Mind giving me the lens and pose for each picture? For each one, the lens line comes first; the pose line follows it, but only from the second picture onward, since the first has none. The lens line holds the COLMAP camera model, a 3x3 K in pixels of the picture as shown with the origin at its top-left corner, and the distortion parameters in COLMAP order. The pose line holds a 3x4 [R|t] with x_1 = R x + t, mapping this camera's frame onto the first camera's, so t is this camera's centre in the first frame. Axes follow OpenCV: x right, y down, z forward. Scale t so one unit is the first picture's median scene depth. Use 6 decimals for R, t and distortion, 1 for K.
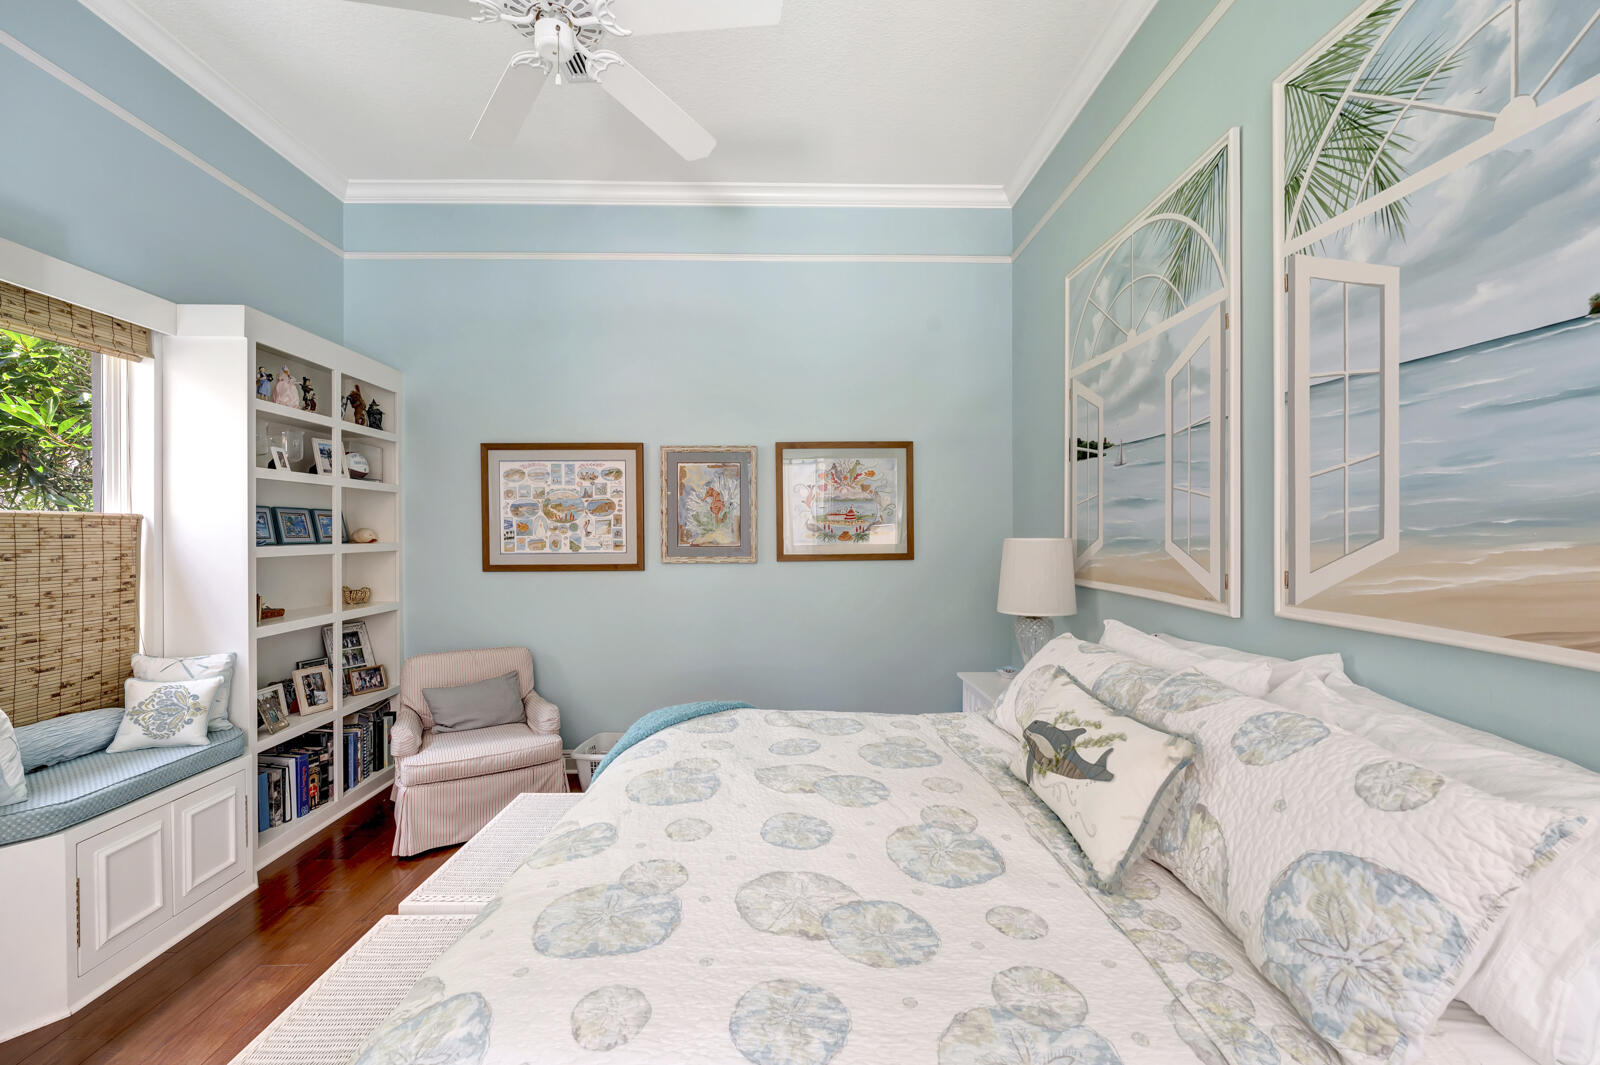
lens RADIAL K [[653.1, 0, 800.4], [0, 653.1, 526.4], [0, 0, 1]] dist [-0.007195, -0.000040]
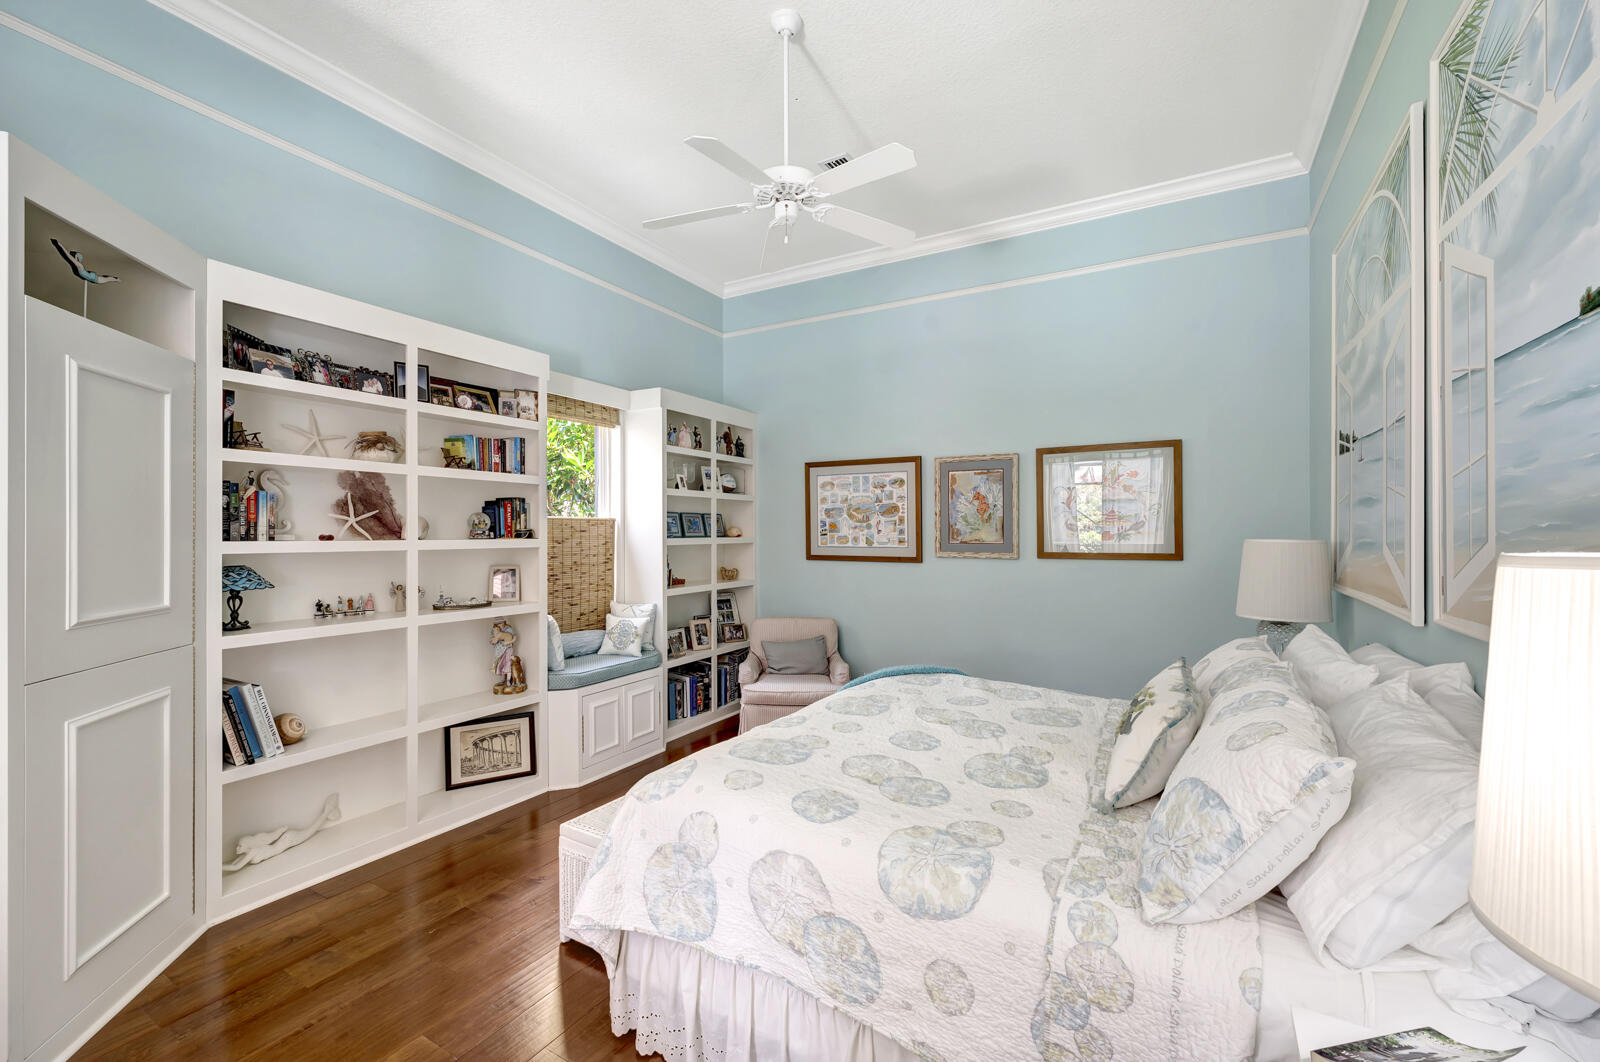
lens RADIAL K [[653.1, 0, 800.4], [0, 653.1, 524.9], [0, 0, 1]] dist [-0.007195, -0.000040]
pose [[0.848346, 0.001542, -0.529441, 0.241265], [-0.001271, 0.999999, 0.000877, -0.002880], [0.529441, -0.000072, 0.848347, -0.154038]]
